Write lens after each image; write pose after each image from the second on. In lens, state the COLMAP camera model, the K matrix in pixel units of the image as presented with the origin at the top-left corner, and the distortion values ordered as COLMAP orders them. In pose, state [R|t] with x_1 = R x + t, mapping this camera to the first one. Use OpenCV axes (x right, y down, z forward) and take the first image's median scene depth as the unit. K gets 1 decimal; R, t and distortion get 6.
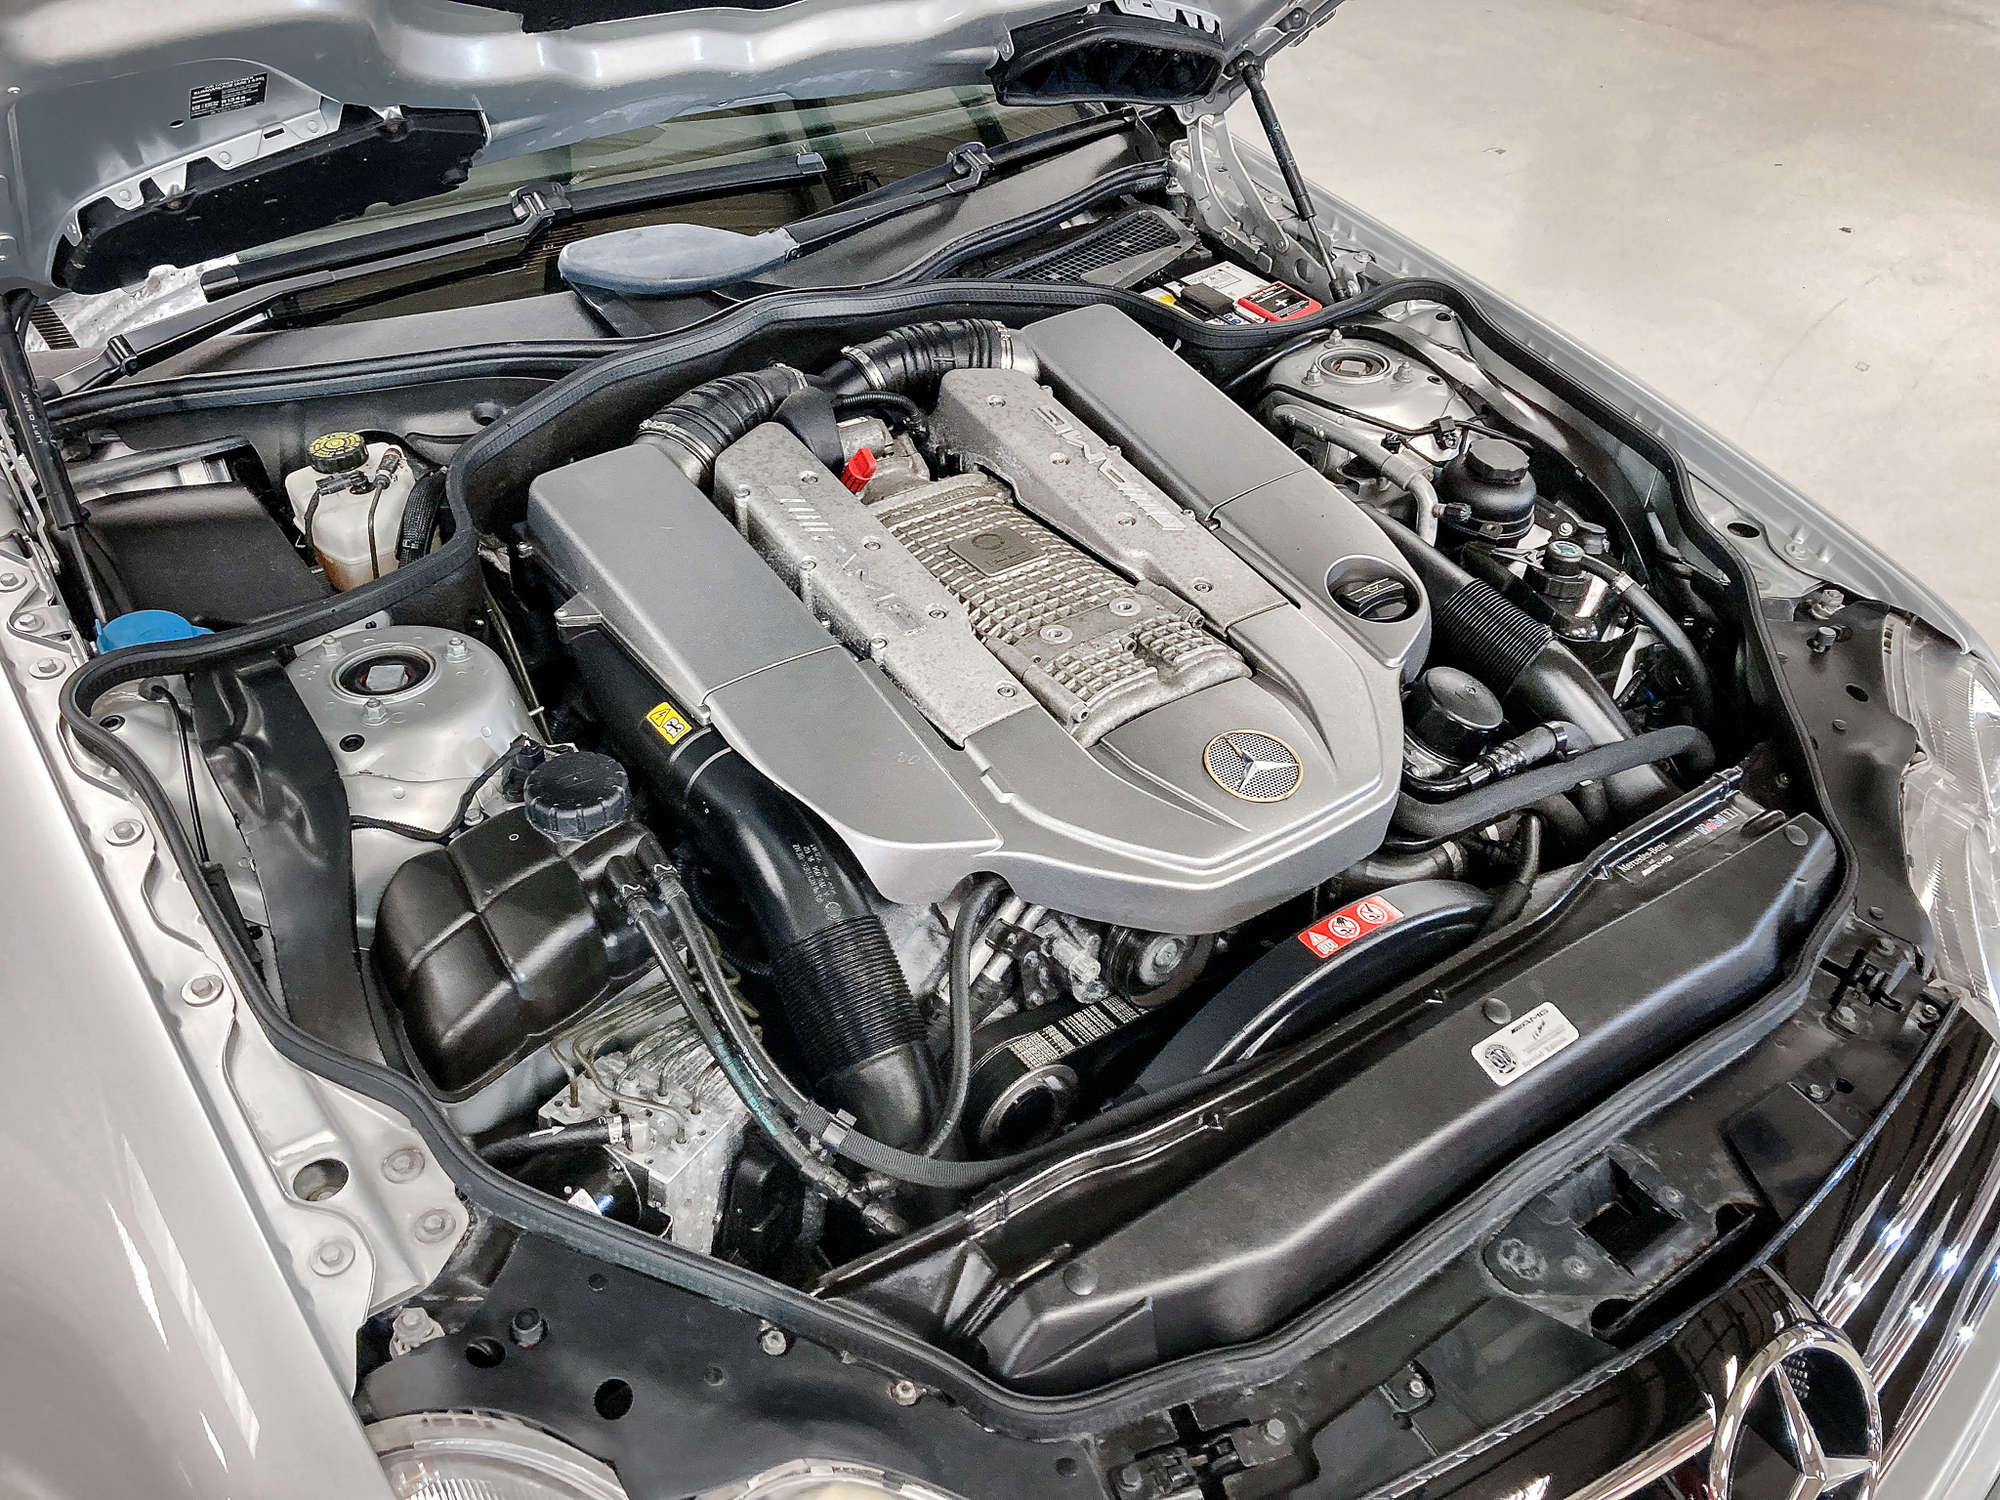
lens RADIAL K [[1646.6, 0, 1006.5], [0, 1646.6, 741.0], [0, 0, 1]] dist [0.015050, 0.002402]
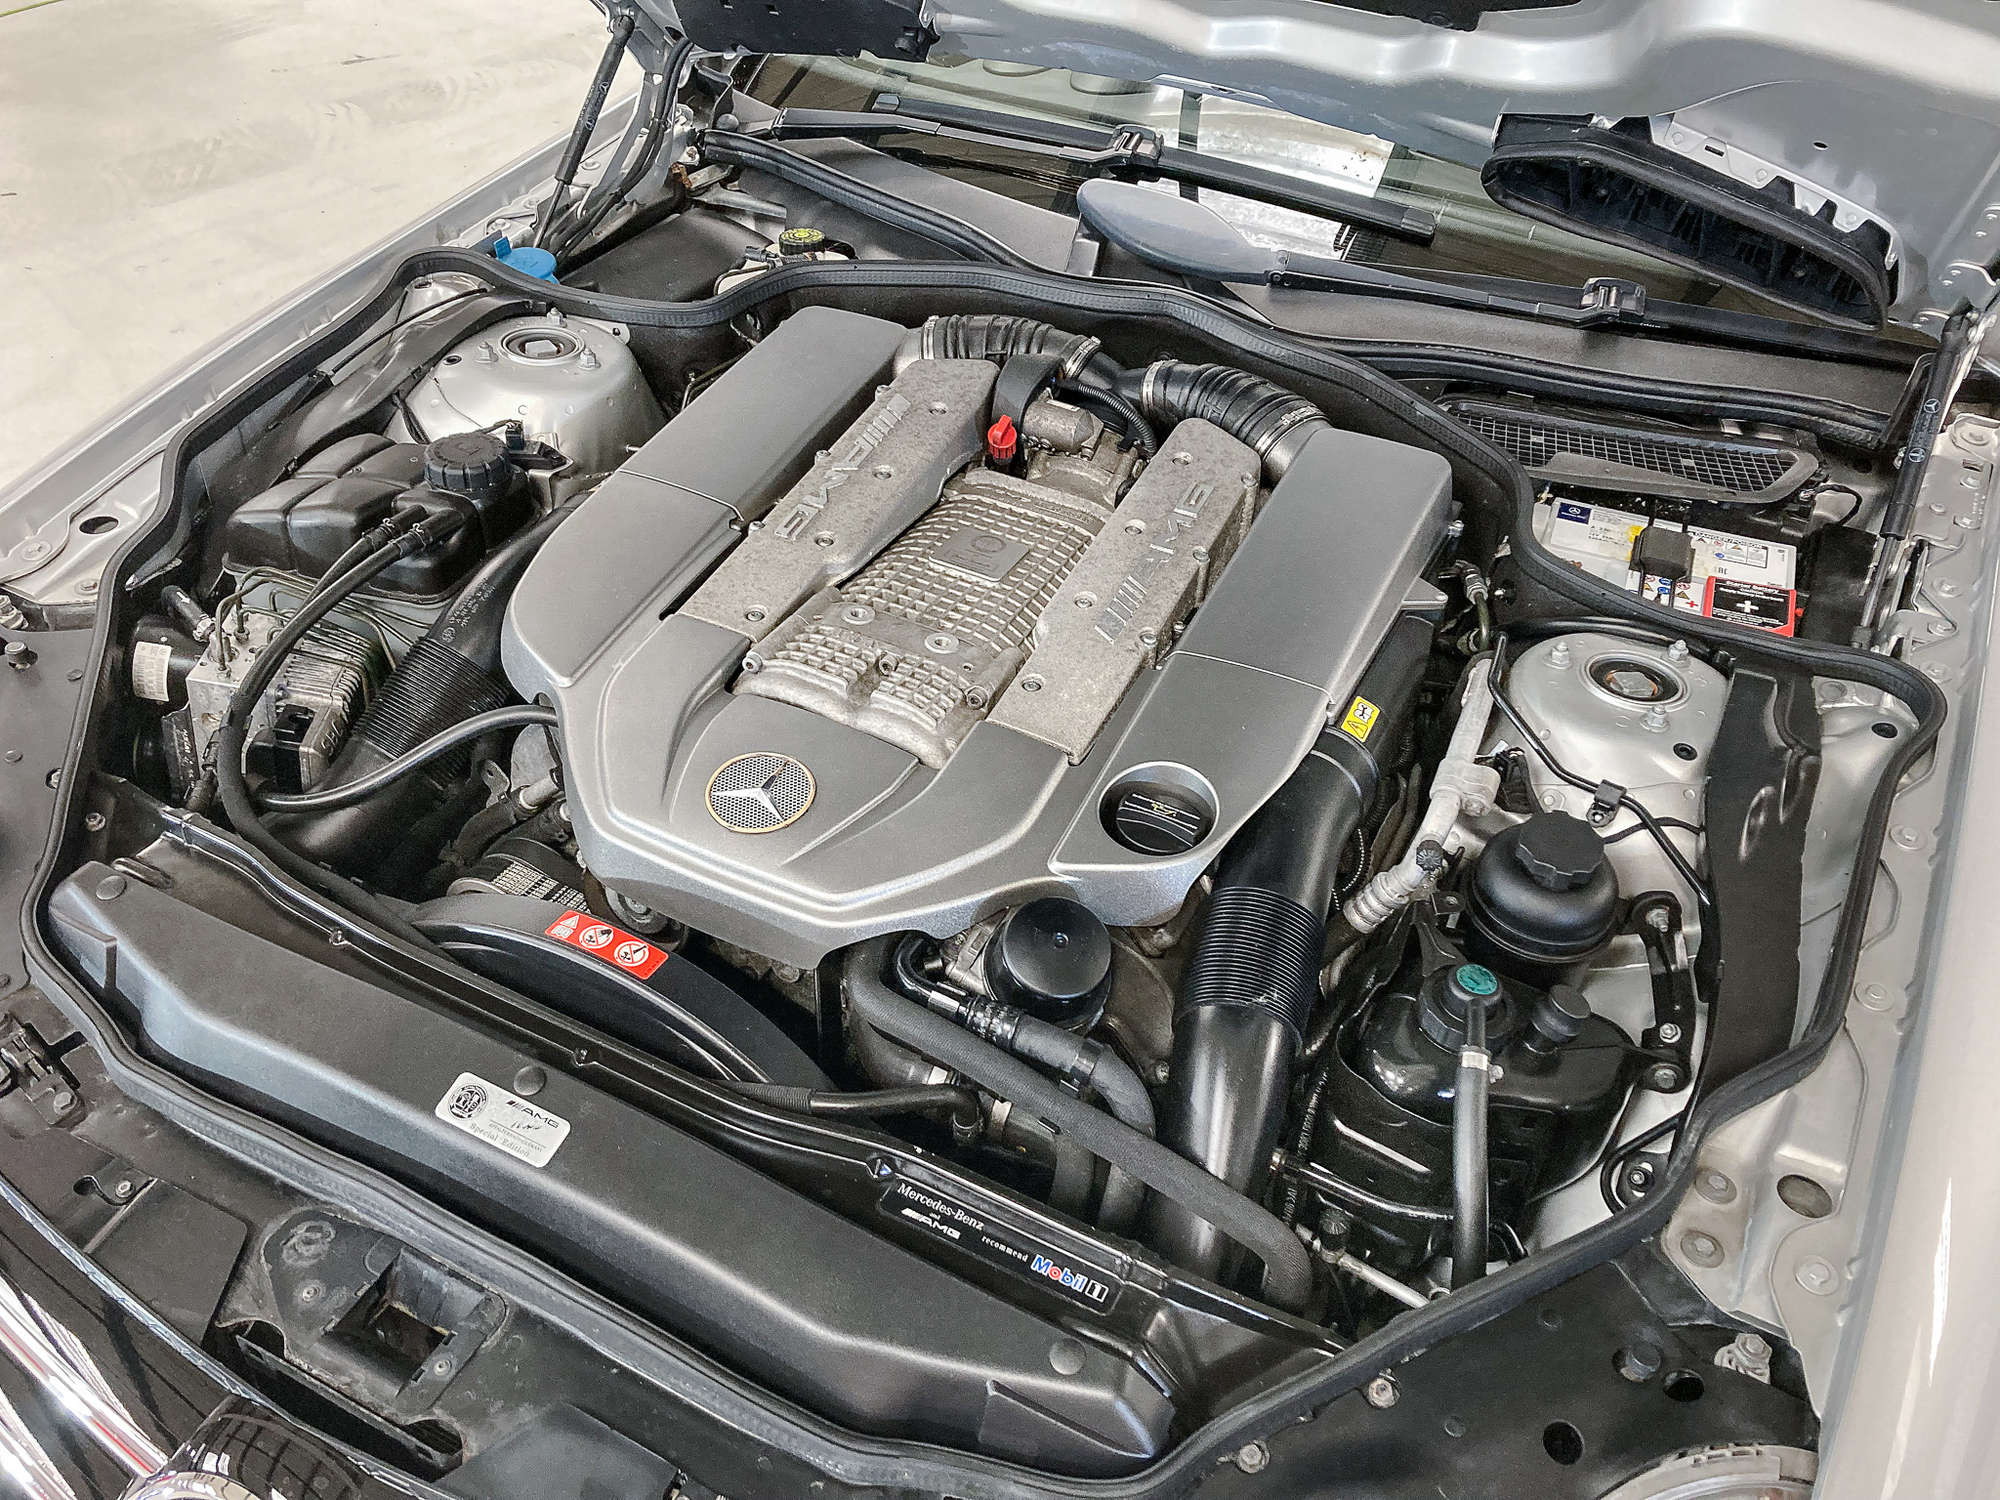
lens RADIAL K [[1646.6, 0, 978.1], [0, 1646.6, 751.2], [0, 0, 1]] dist [0.015050, 0.002402]
pose [[0.458216, 0.547964, -0.699838, 0.728757], [-0.578302, 0.781714, 0.233431, -0.250670], [0.674985, 0.297756, 0.675083, 0.402170]]
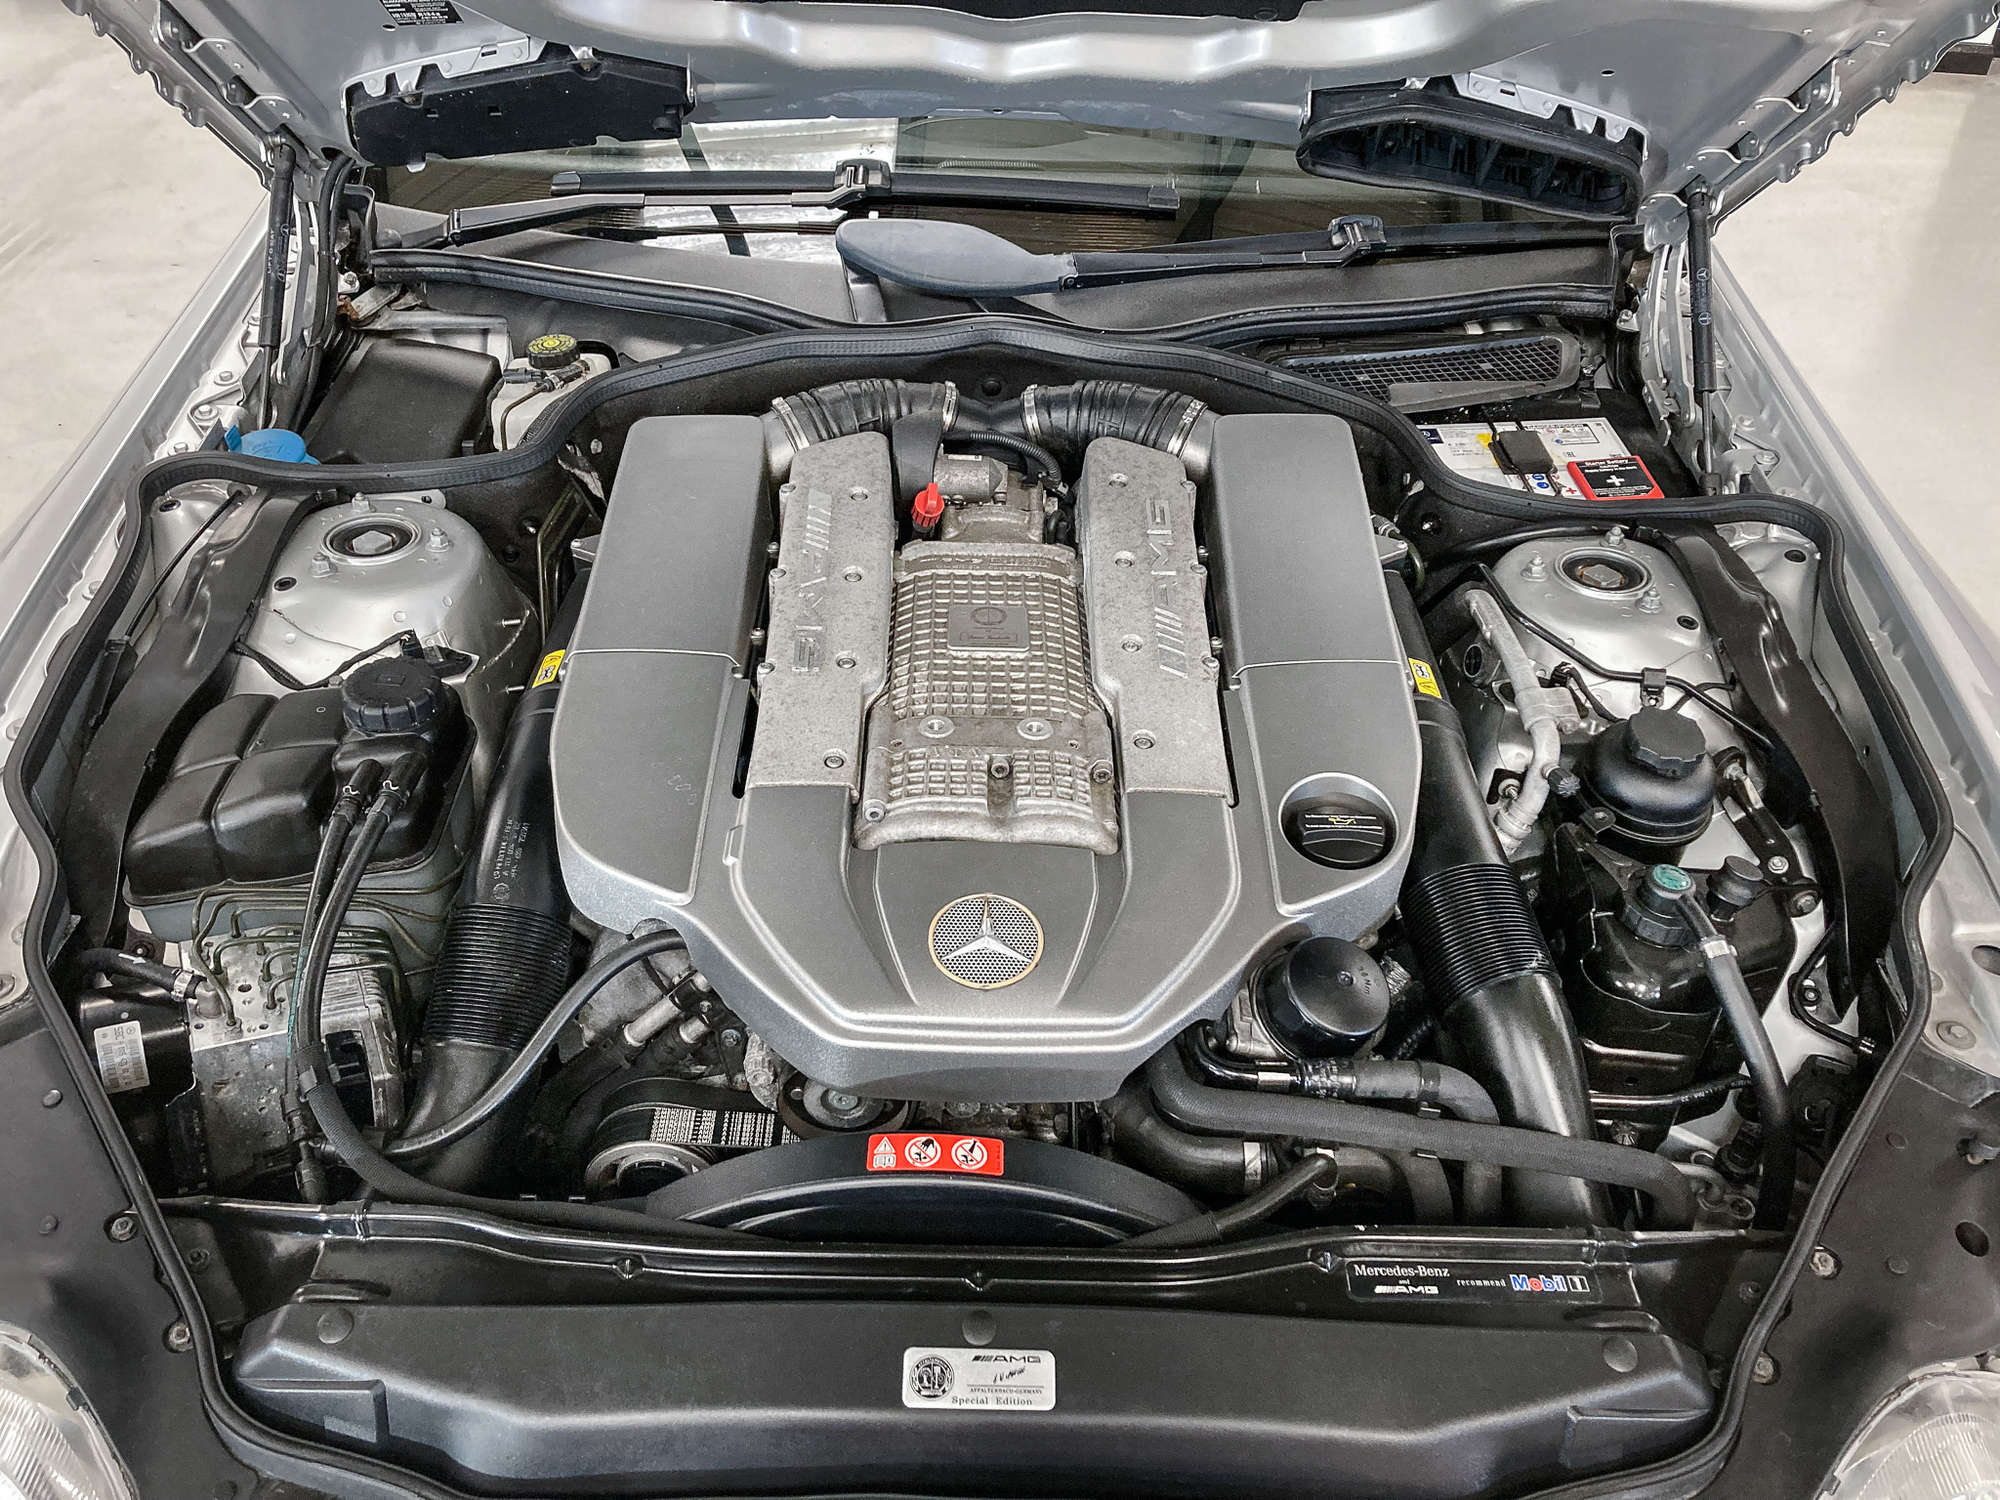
lens RADIAL K [[1646.6, 0, 987.5], [0, 1646.6, 743.3], [0, 0, 1]] dist [0.015050, 0.002402]
pose [[0.808786, 0.355816, -0.468252, 0.453101], [-0.360347, 0.929067, 0.083572, -0.134565], [0.464773, 0.101142, 0.879634, 0.204567]]
